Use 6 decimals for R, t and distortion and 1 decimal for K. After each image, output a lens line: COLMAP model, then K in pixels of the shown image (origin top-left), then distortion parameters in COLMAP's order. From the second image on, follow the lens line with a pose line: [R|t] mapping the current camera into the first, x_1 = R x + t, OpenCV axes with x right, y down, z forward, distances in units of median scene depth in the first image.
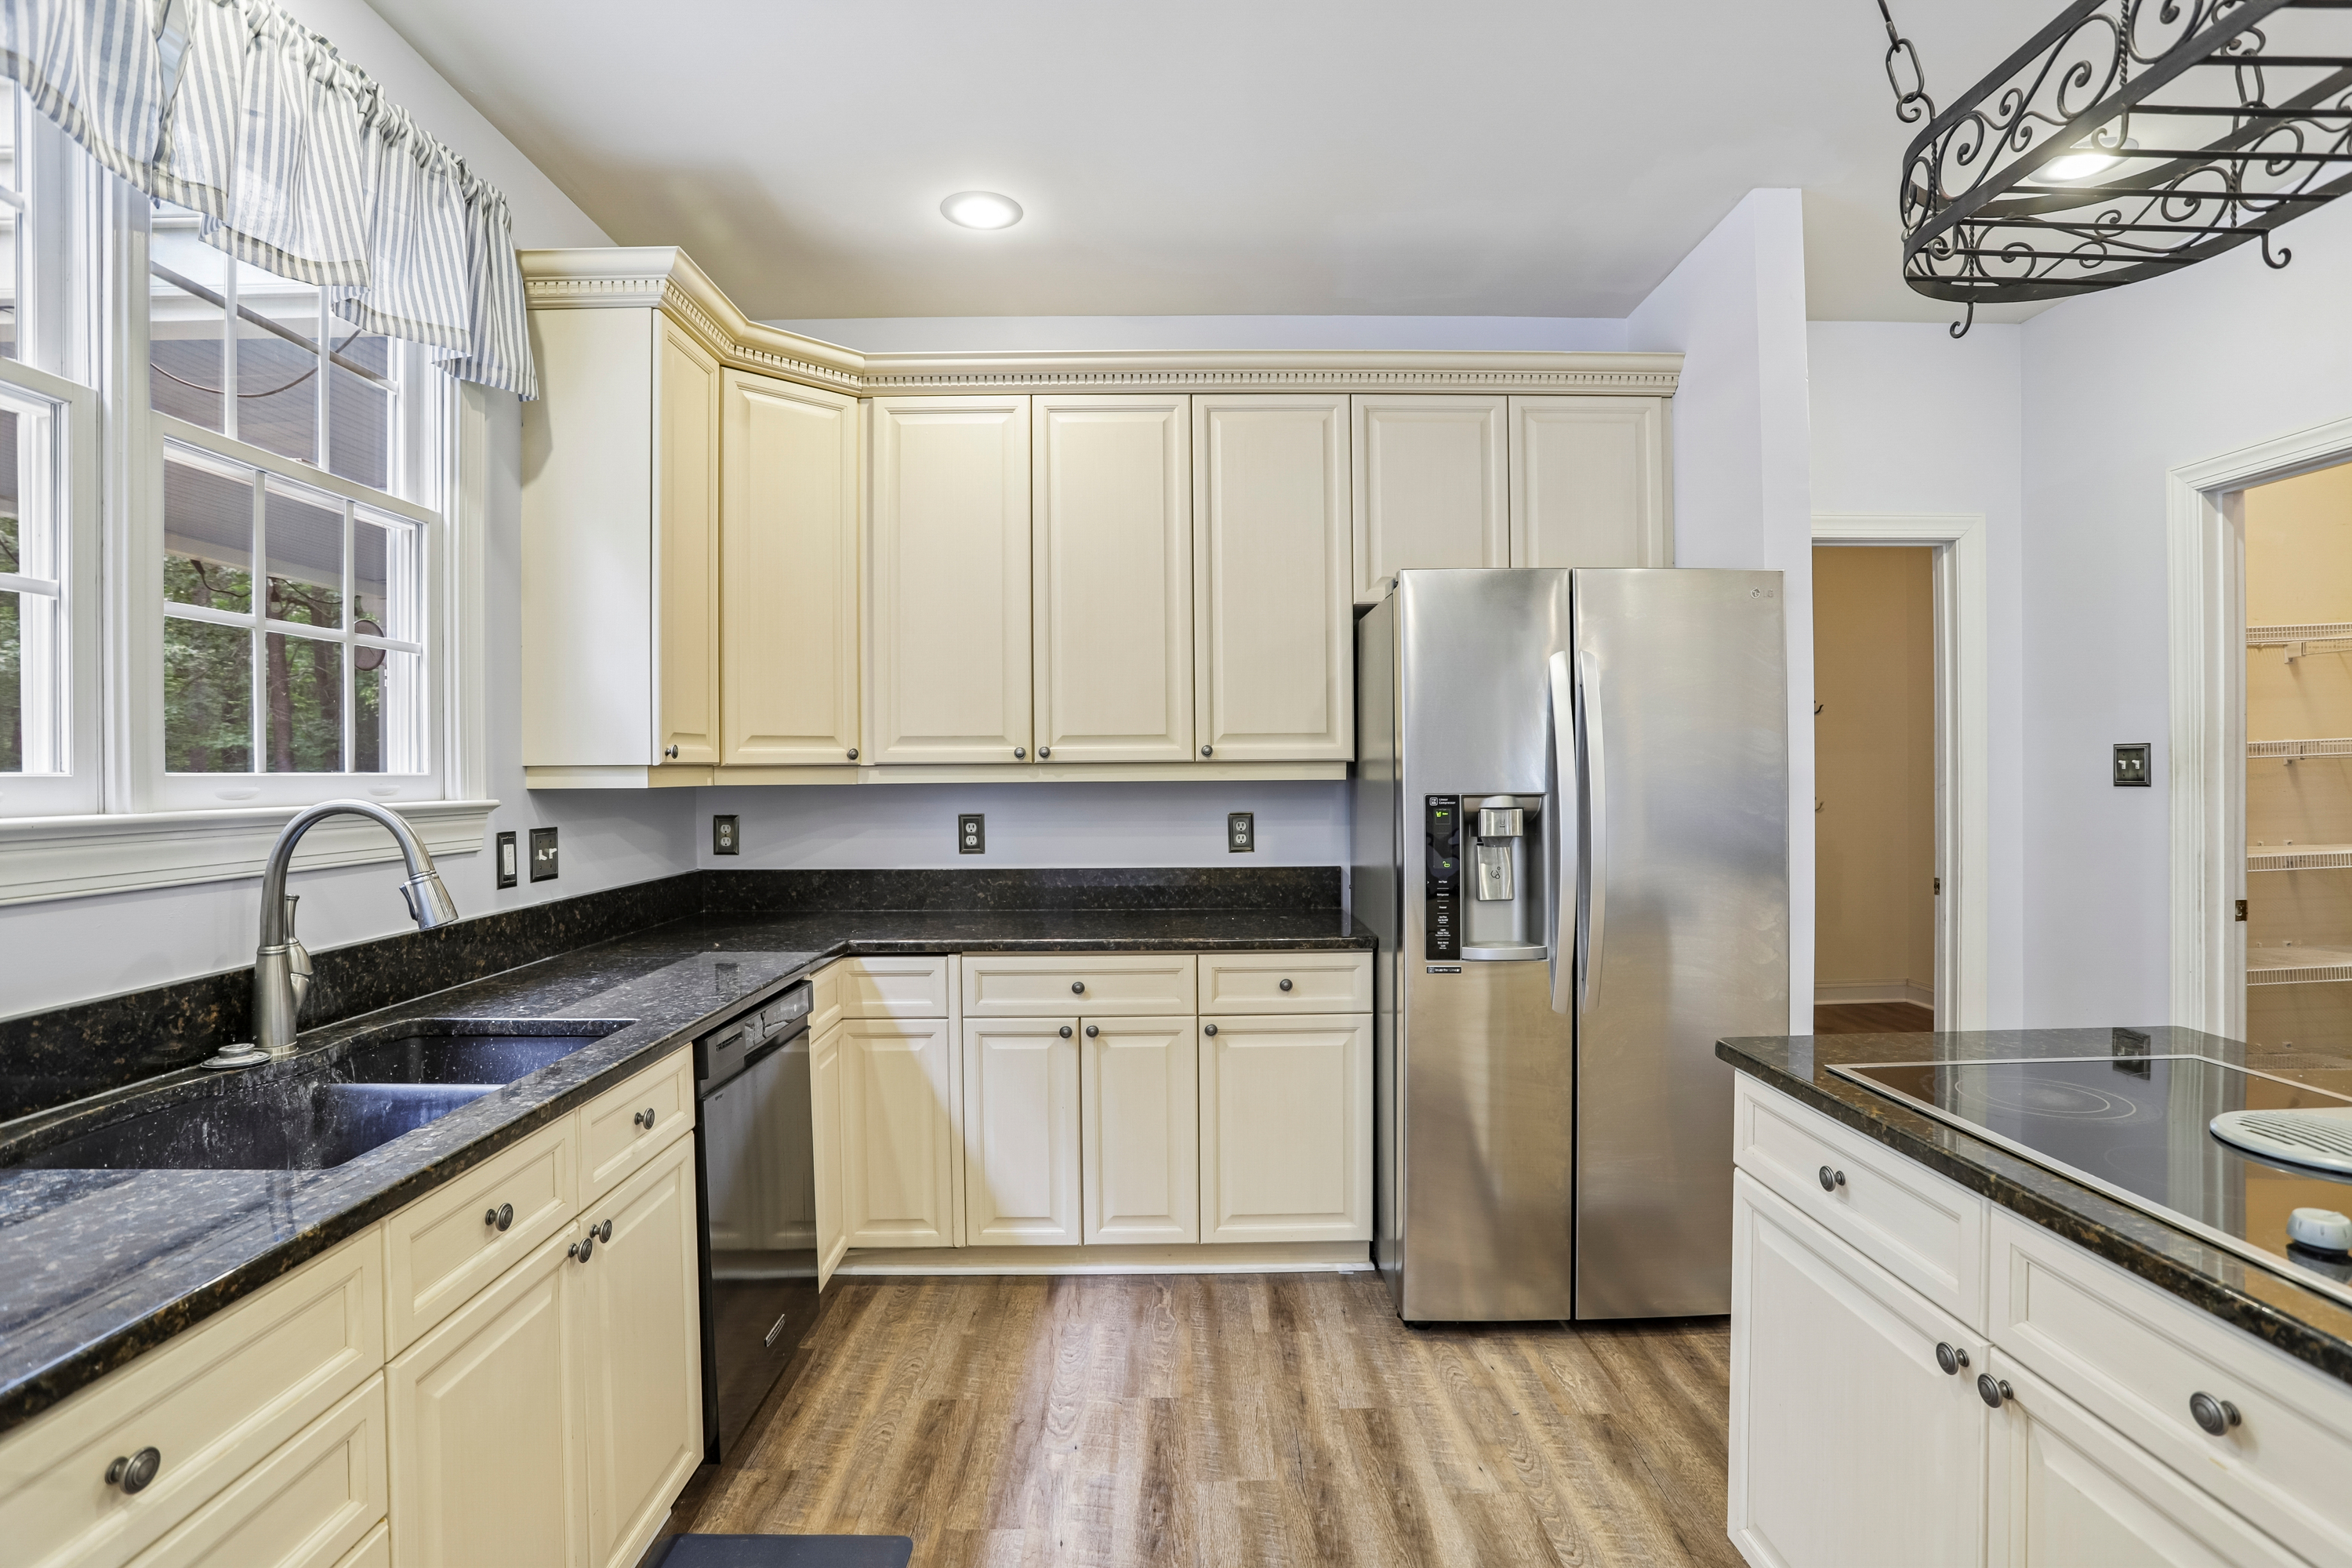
lens RADIAL K [[1138.0, 0, 1166.1], [0, 1138.0, 782.4], [0, 0, 1]] dist [-0.038434, 0.009841]
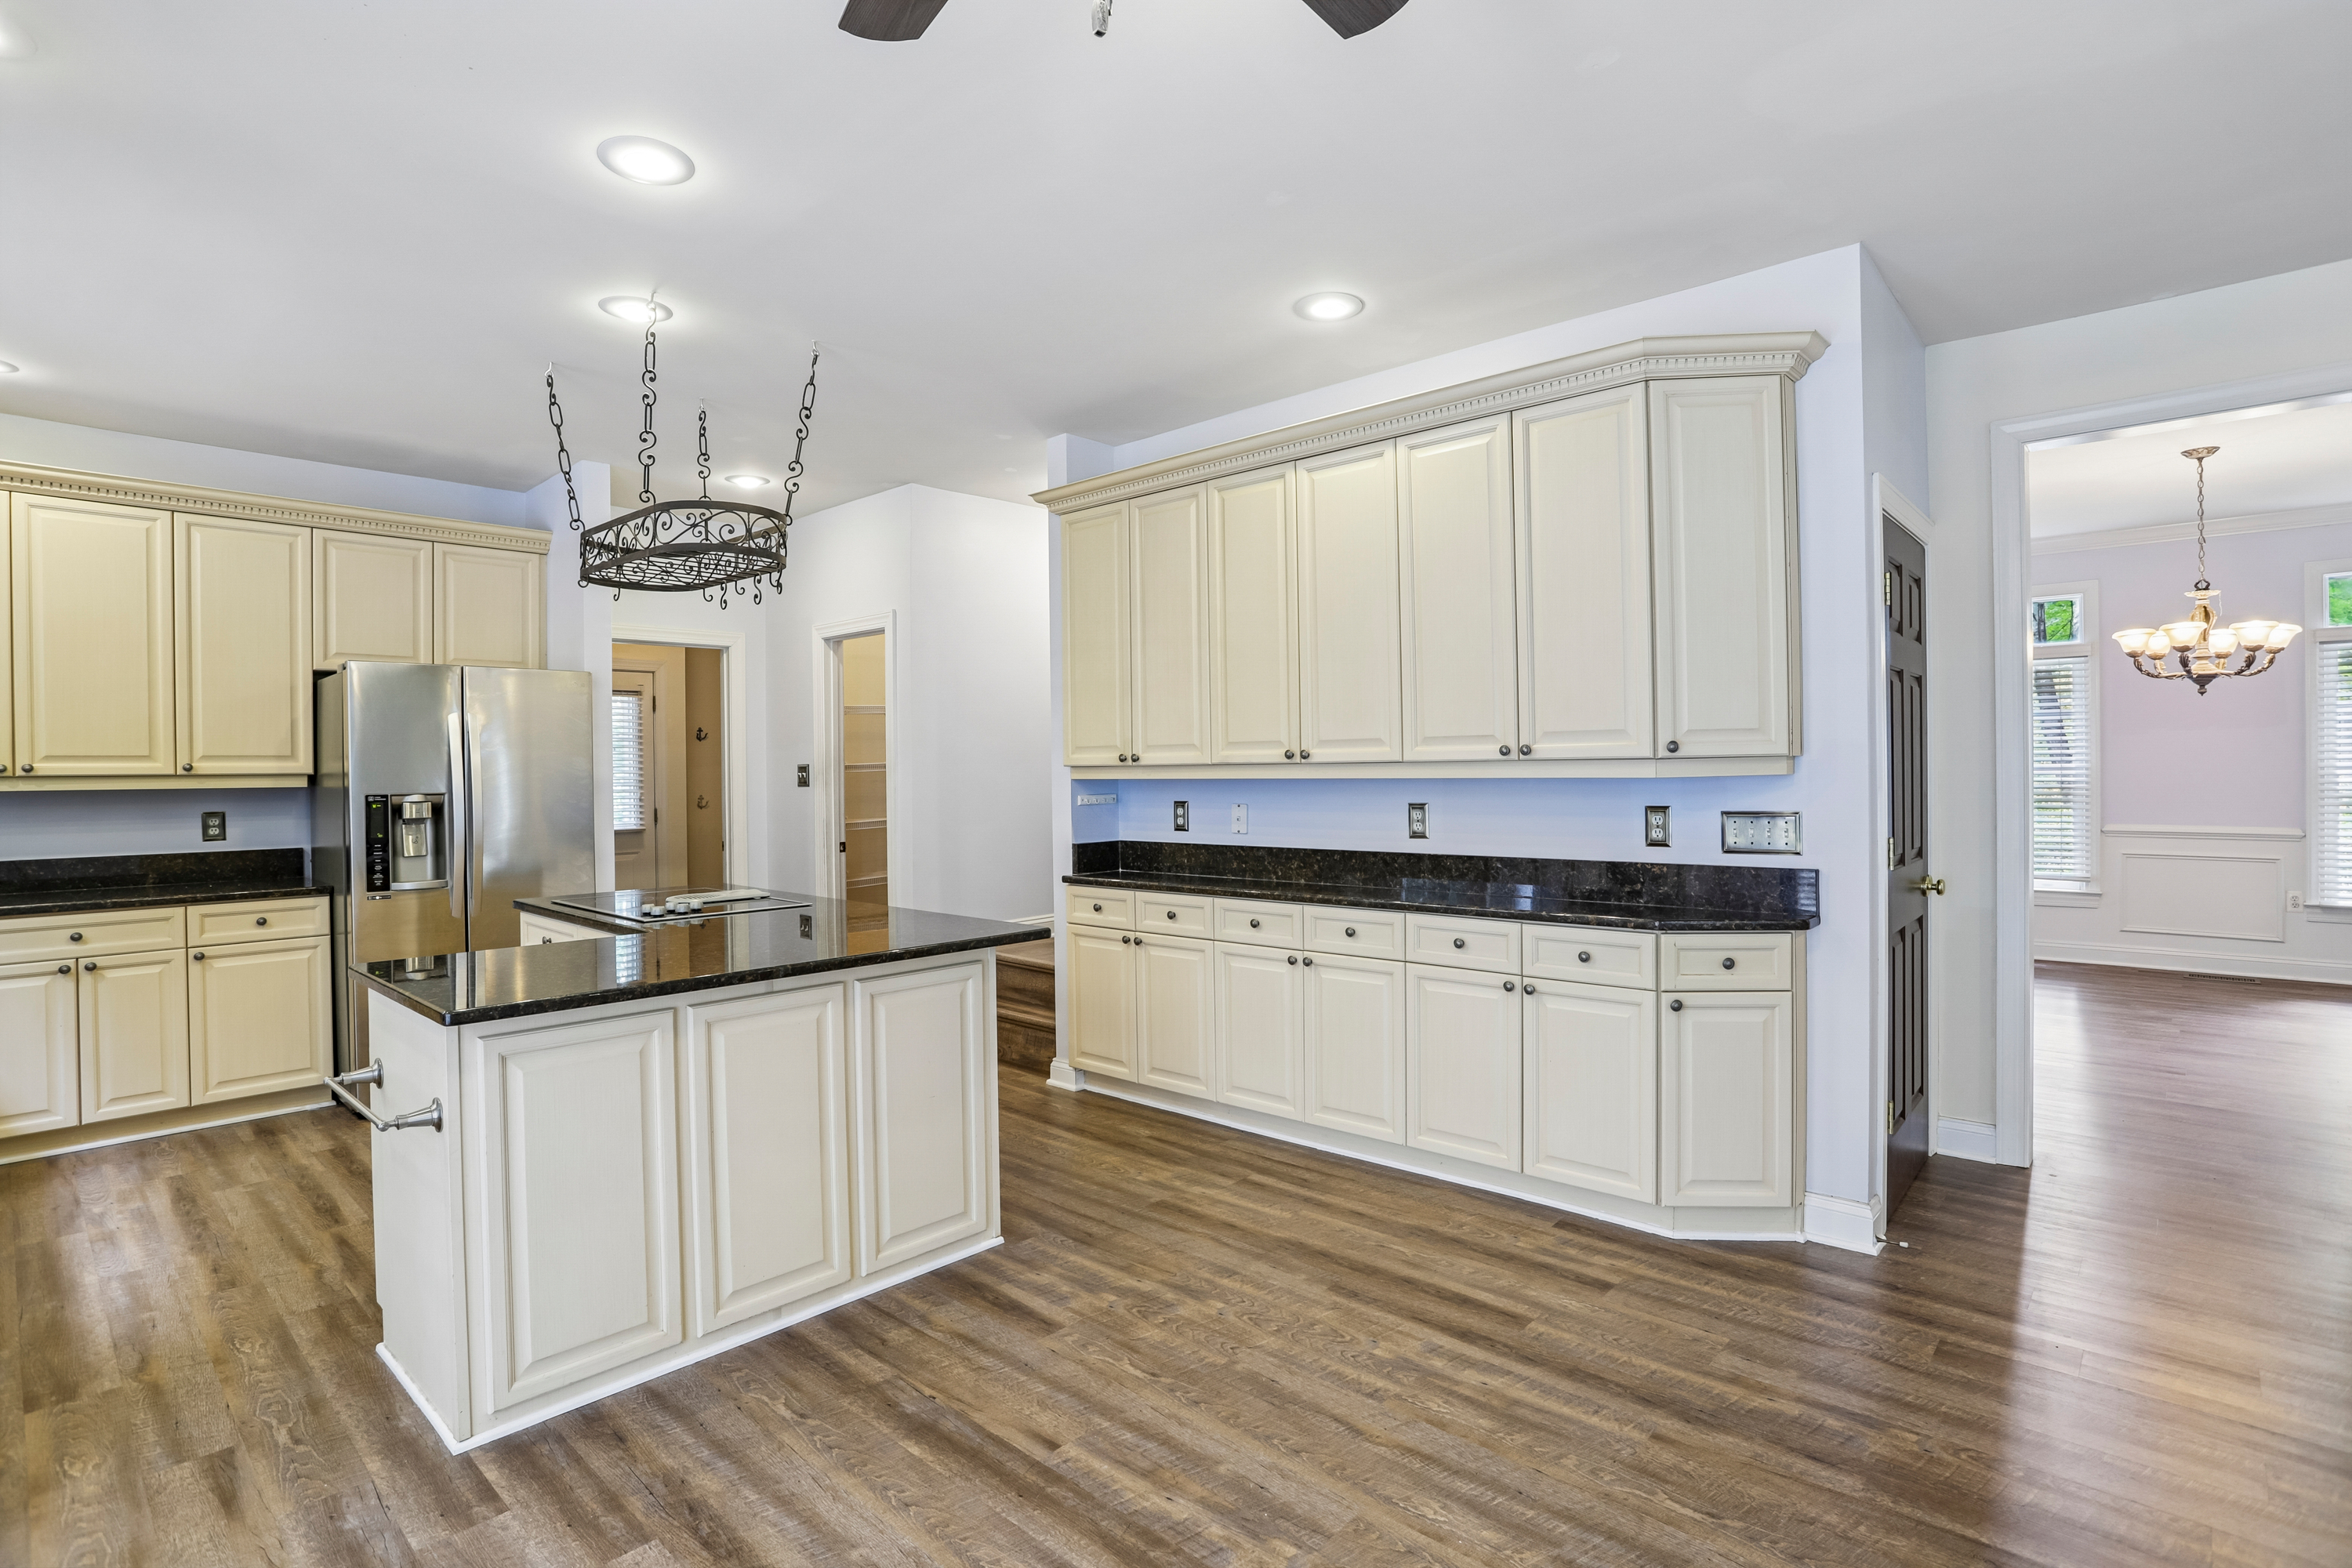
lens RADIAL K [[1138.0, 0, 1177.8], [0, 1138.0, 774.2], [0, 0, 1]] dist [-0.038434, 0.009841]
pose [[0.677514, -0.001323, 0.735508, -0.158398], [0.014358, 0.999832, -0.011427, 0.015426], [-0.735369, 0.018302, 0.677419, -0.913002]]
